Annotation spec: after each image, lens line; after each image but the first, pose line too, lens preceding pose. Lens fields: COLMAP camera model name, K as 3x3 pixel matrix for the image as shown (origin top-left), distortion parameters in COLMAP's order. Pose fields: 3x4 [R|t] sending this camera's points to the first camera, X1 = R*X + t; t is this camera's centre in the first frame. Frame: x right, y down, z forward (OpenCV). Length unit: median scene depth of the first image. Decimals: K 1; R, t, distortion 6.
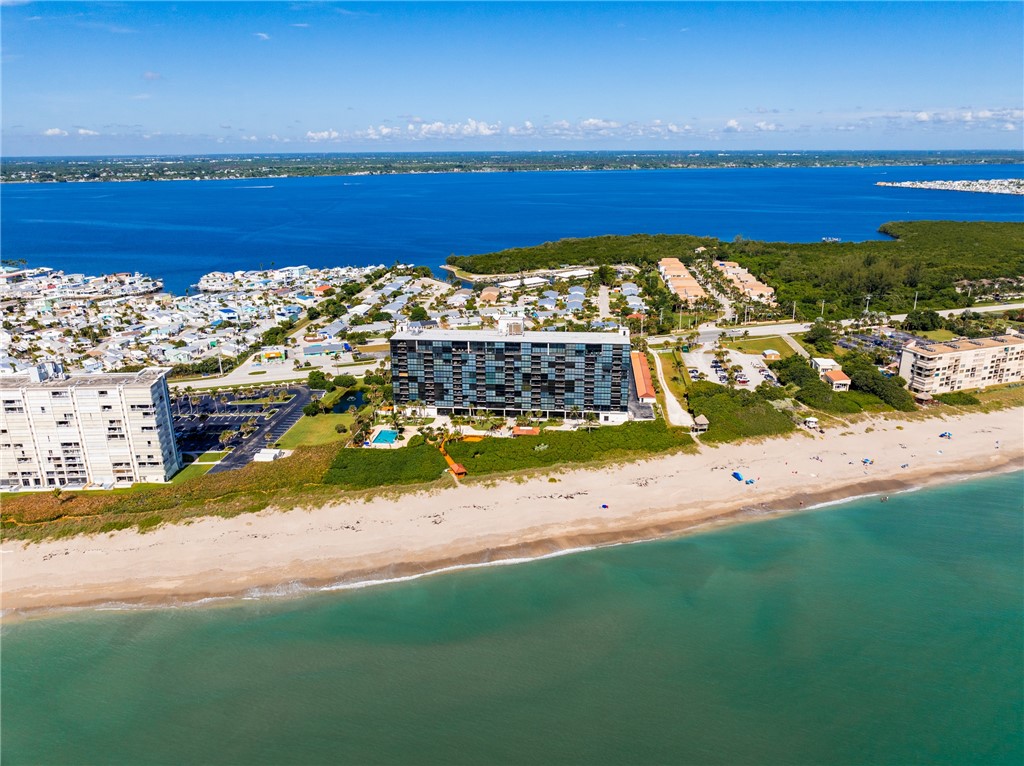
lens RADIAL K [[726.9, 0, 494.7], [0, 726.9, 382.2], [0, 0, 1]] dist [-0.001499, 0.003789]
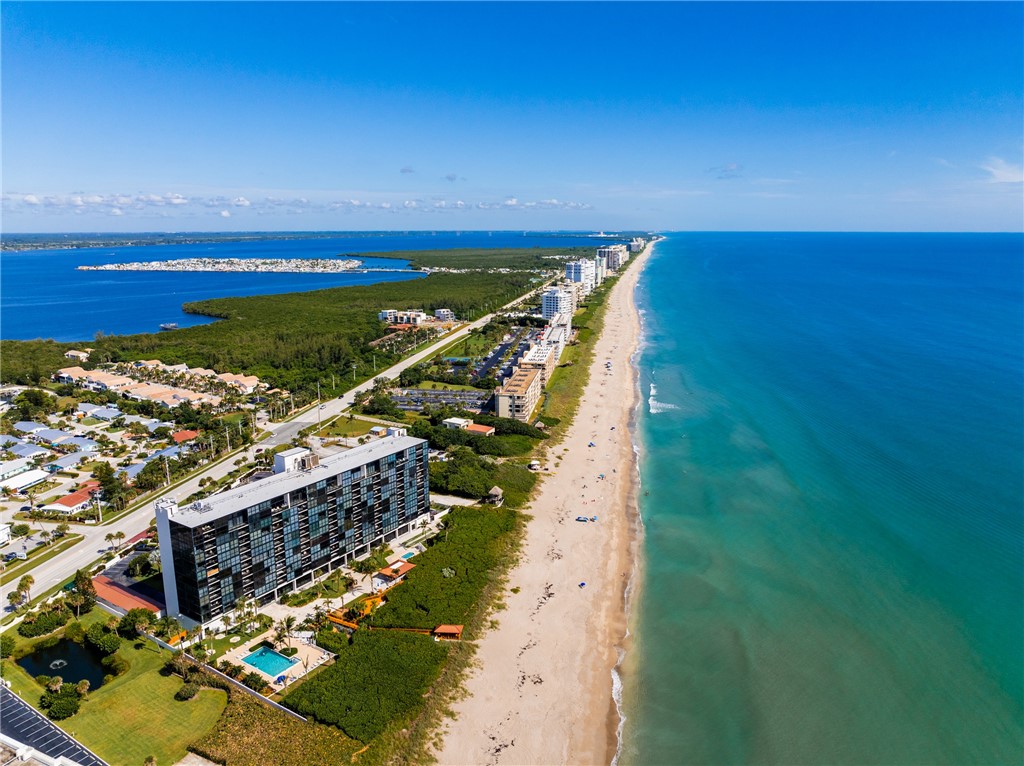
lens RADIAL K [[741.6, 0, 512.2], [0, 741.6, 396.9], [0, 0, 1]] dist [-0.002105, 0.001079]
pose [[0.447455, -0.197653, 0.872191, -0.568715], [0.275557, 0.958292, 0.075798, -0.142362], [-0.850795, 0.206422, 0.483257, 0.402755]]
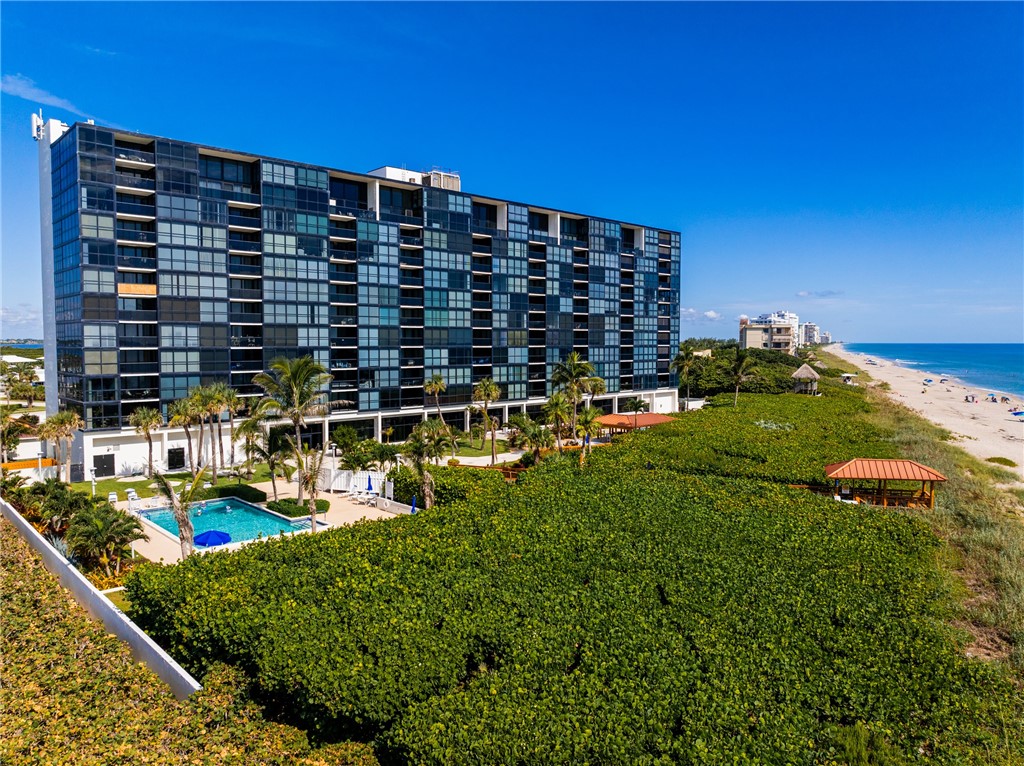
lens RADIAL K [[718.4, 0, 512.0], [0, 718.4, 383.0], [0, 0, 1]] dist [-0.001347, 0.000609]
pose [[0.633120, -0.026181, 0.773610, -0.229105], [0.235542, 0.958548, -0.160327, 0.084172], [-0.737346, 0.283724, 0.613043, 0.781436]]
